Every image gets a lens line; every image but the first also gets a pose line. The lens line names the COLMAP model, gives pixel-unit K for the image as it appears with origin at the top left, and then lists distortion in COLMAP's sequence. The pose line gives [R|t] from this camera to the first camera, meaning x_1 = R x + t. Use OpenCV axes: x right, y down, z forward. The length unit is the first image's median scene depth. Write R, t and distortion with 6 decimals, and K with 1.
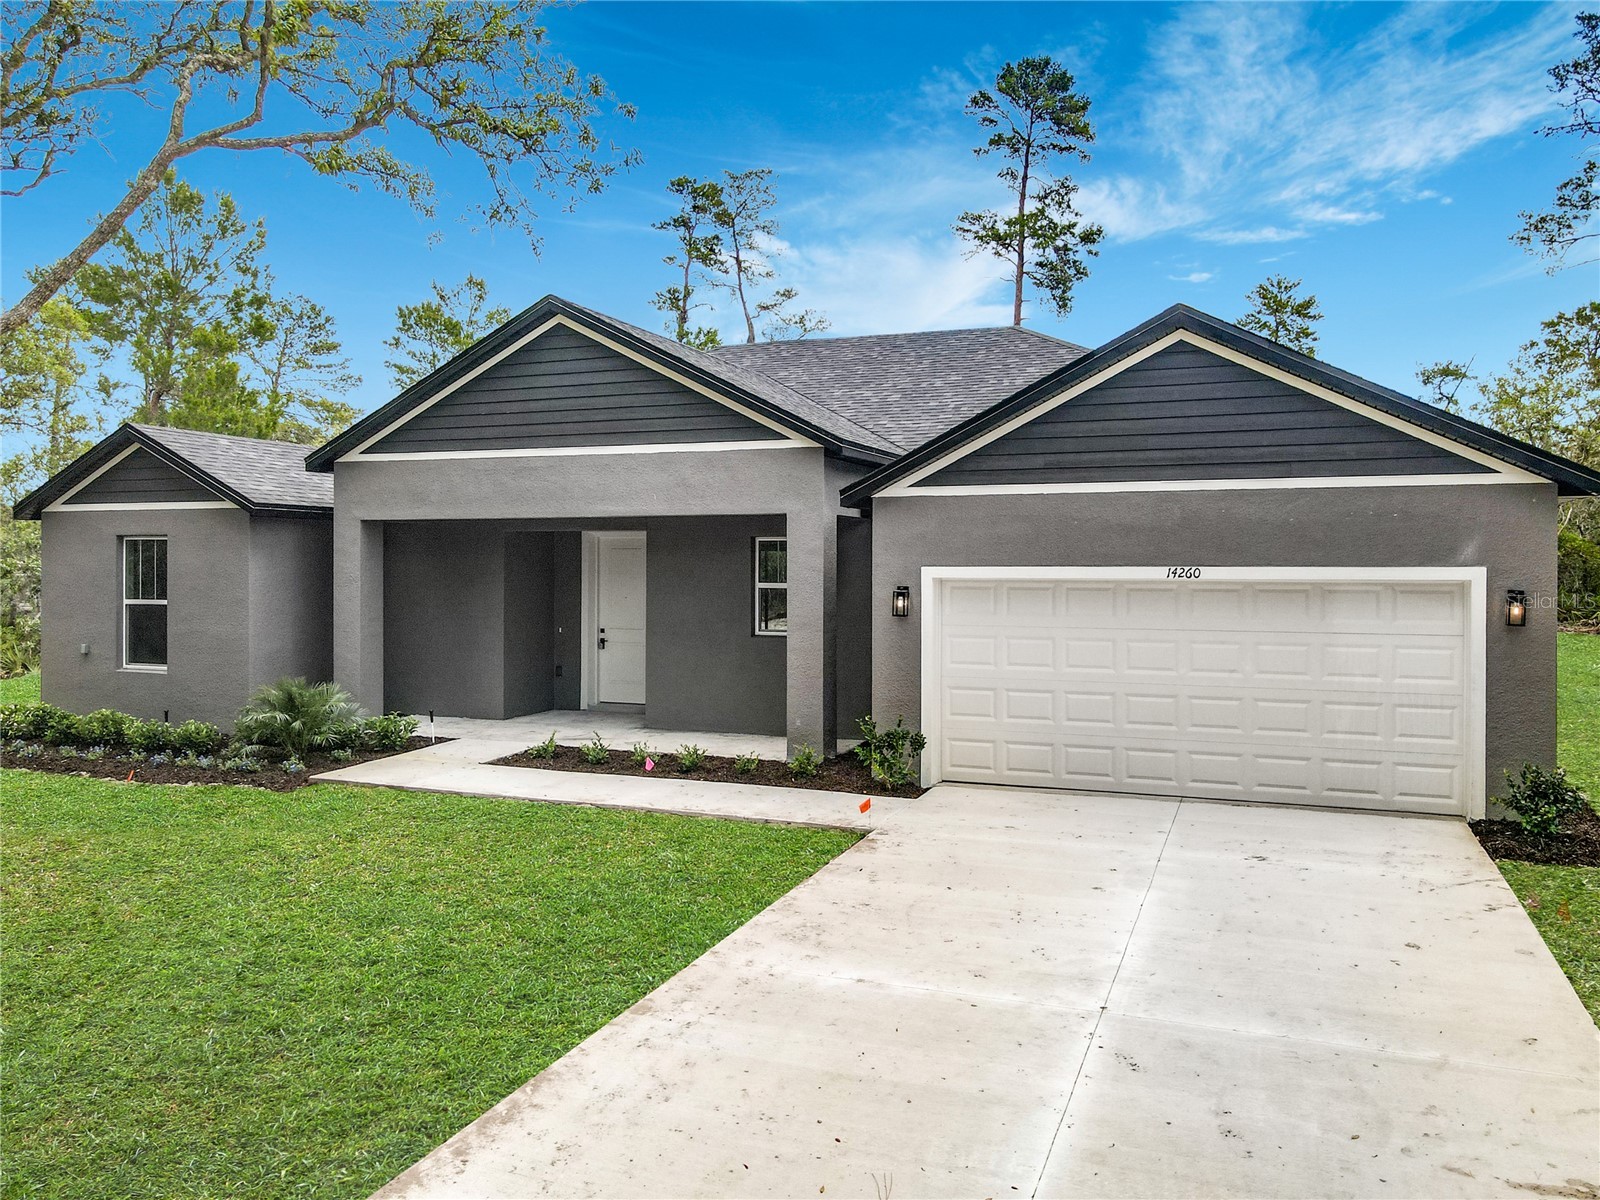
lens RADIAL K [[1114.9, 0, 800.0], [0, 1114.9, 600.0], [0, 0, 1]] dist [0.009754, 0.008331]
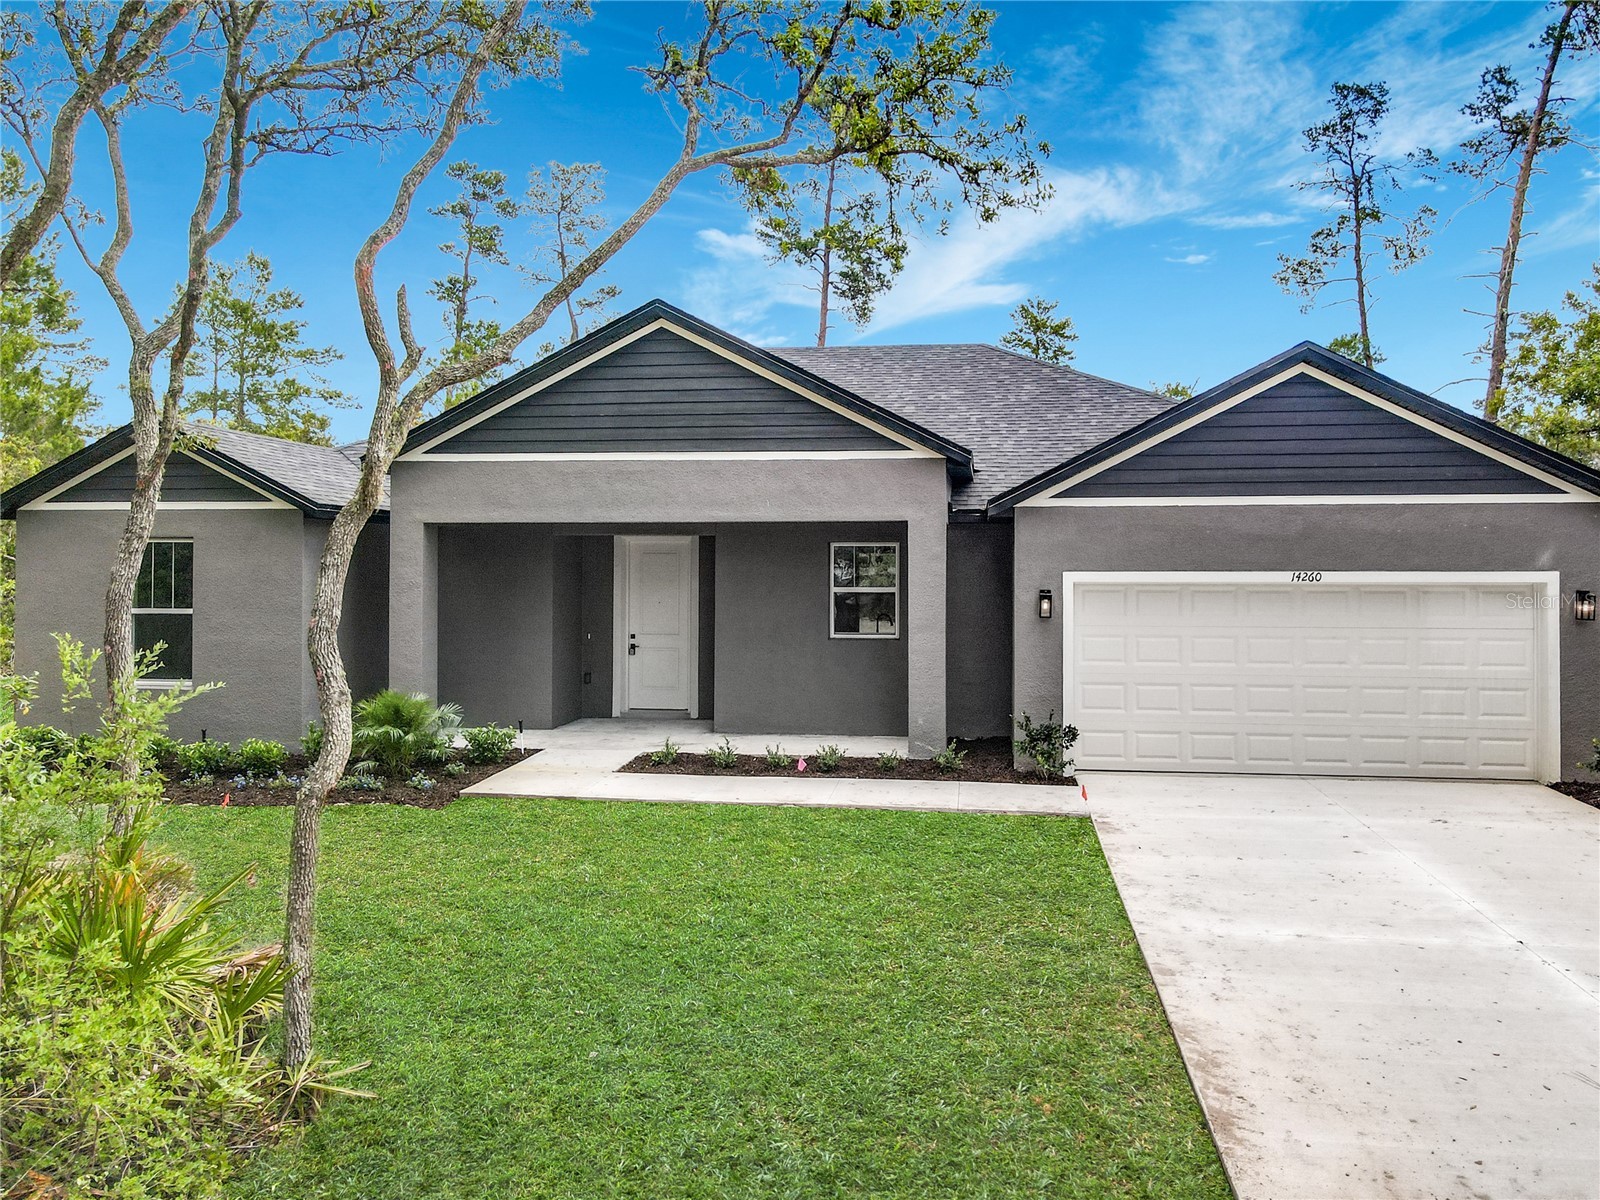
lens RADIAL K [[1127.0, 0, 800.0], [0, 1127.0, 600.0], [0, 0, 1]] dist [0.002364, 0.010942]
pose [[0.977192, -0.006384, 0.212261, -0.333840], [0.007118, 0.999971, -0.002693, -0.001206], [-0.212237, 0.004142, 0.977209, -0.009425]]
